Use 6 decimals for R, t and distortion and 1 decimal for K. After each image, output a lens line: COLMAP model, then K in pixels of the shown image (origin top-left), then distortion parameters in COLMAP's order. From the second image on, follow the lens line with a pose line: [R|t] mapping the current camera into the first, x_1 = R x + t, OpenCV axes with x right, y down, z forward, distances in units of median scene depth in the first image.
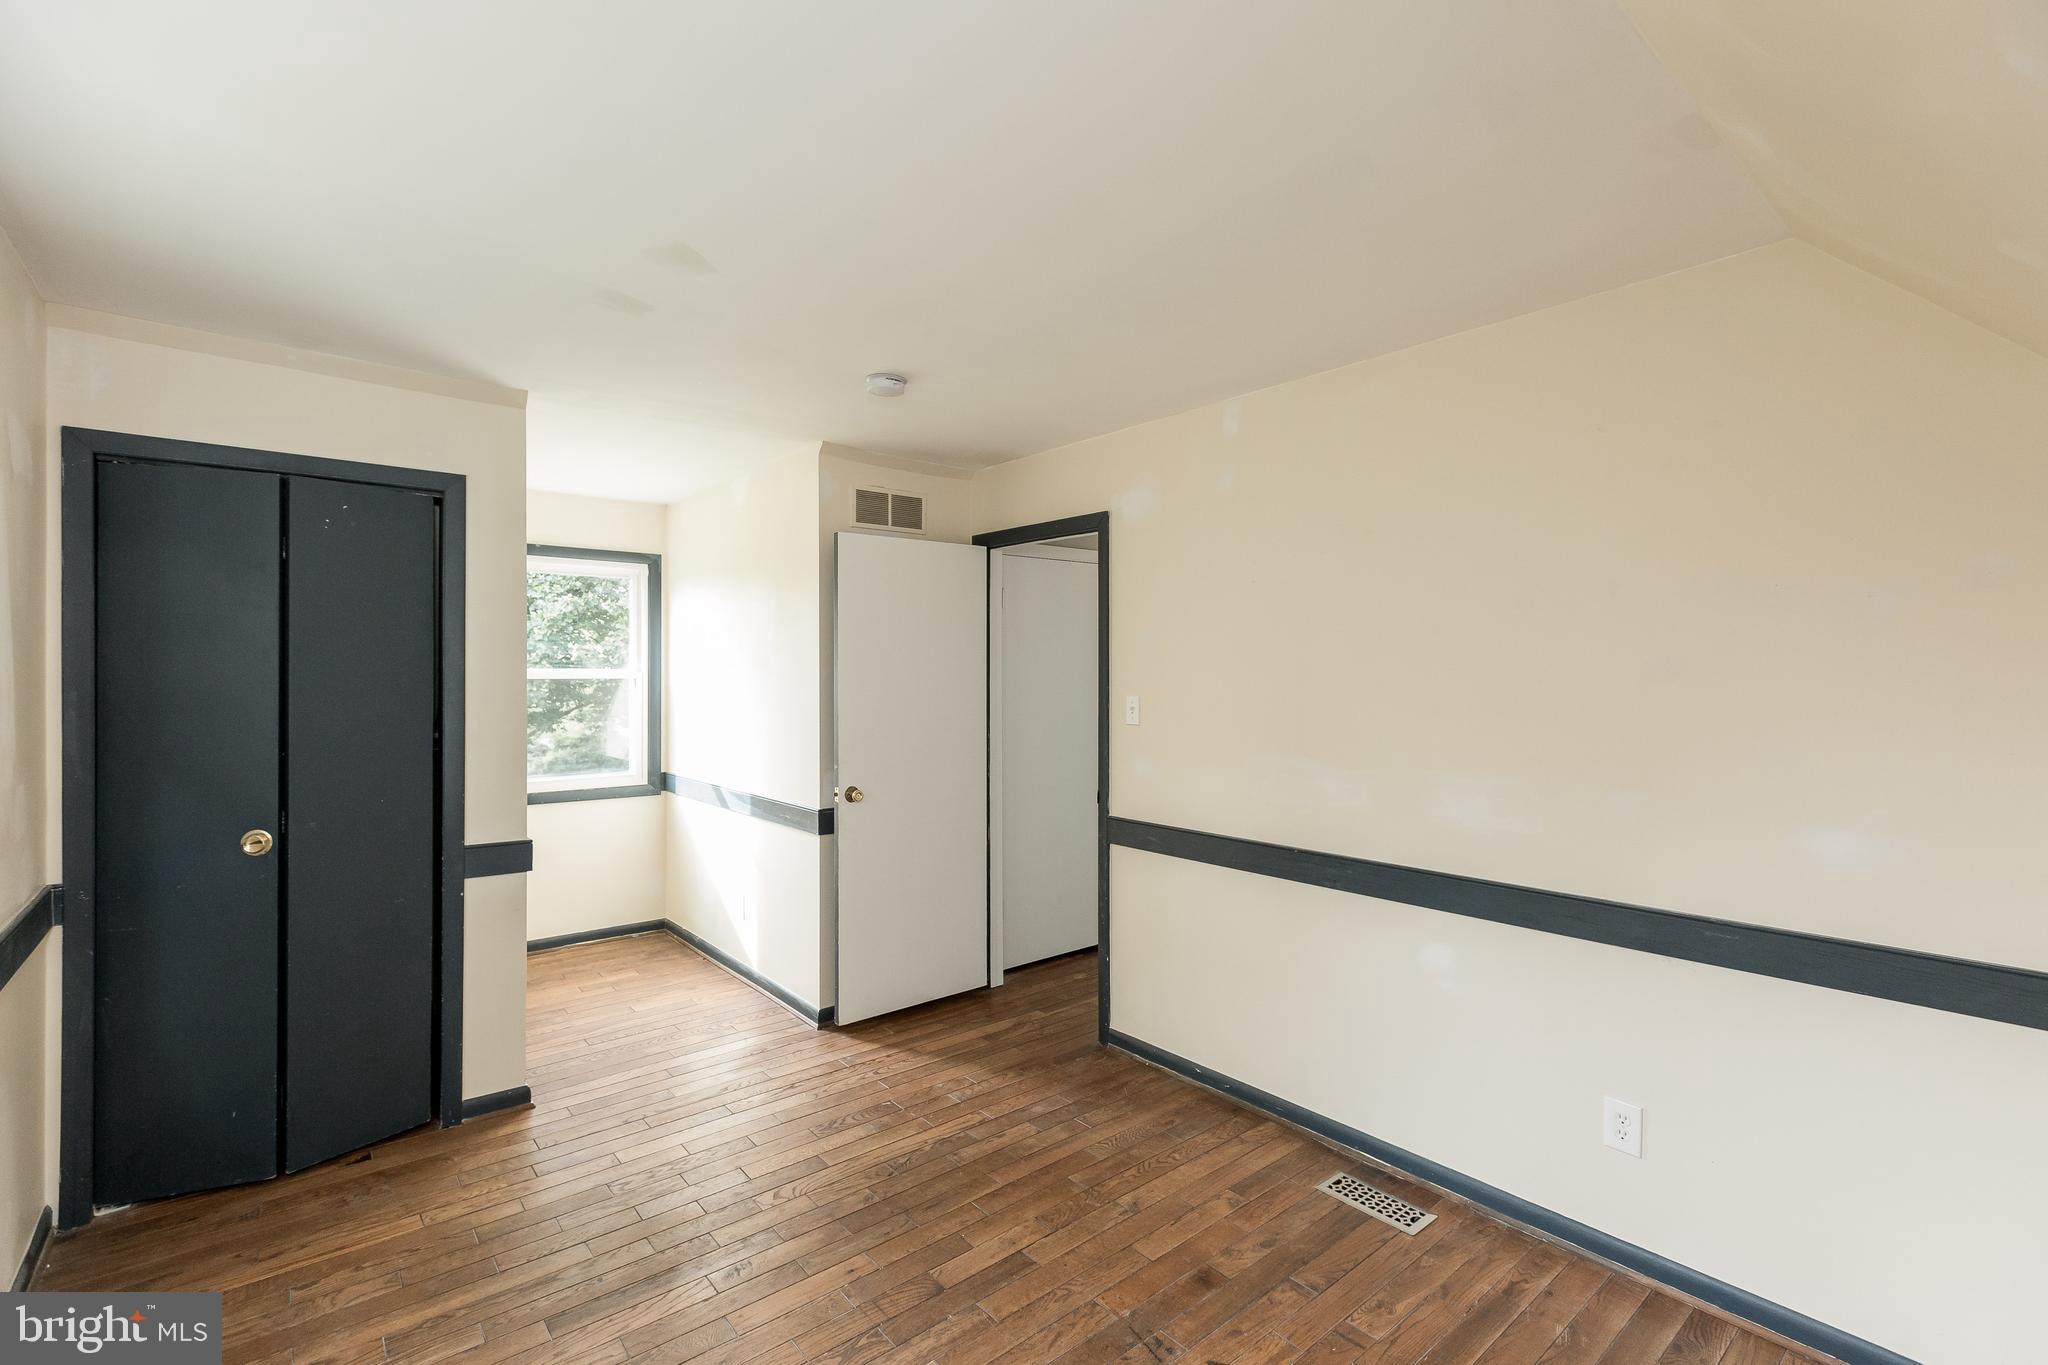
lens RADIAL K [[918.9, 0, 1012.7], [0, 918.9, 658.6], [0, 0, 1]] dist [0.000348, -0.000055]
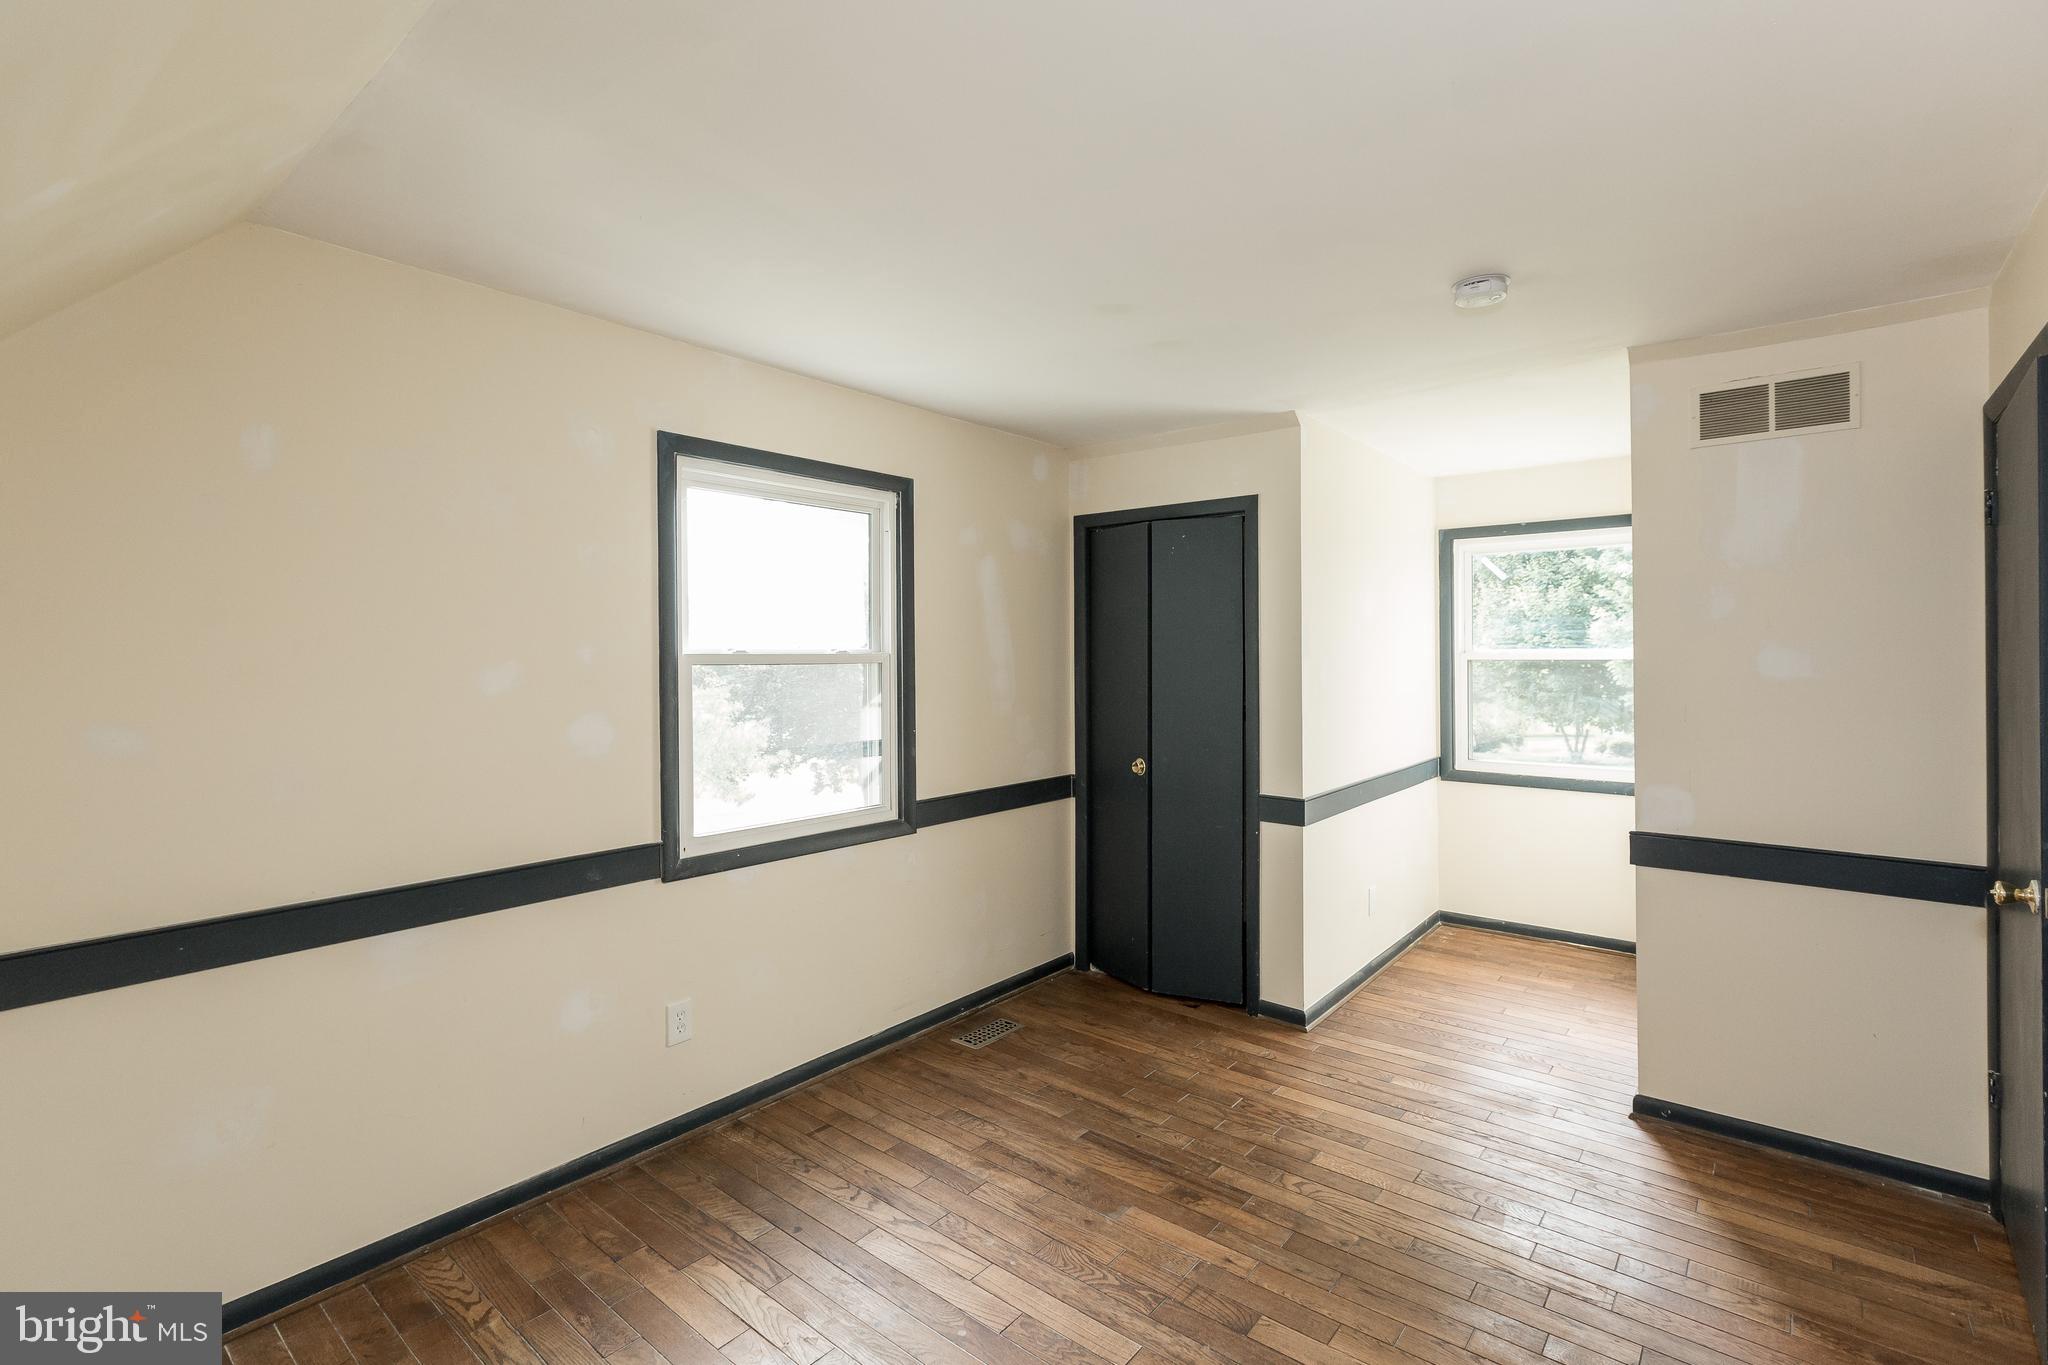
lens RADIAL K [[918.9, 0, 1012.7], [0, 918.9, 658.6], [0, 0, 1]] dist [0.000348, -0.000055]
pose [[0.190888, 0.000467, -0.981612, 0.592220], [0.018564, 0.999819, 0.004086, 0.010205], [0.981436, -0.019003, 0.190845, 0.473590]]
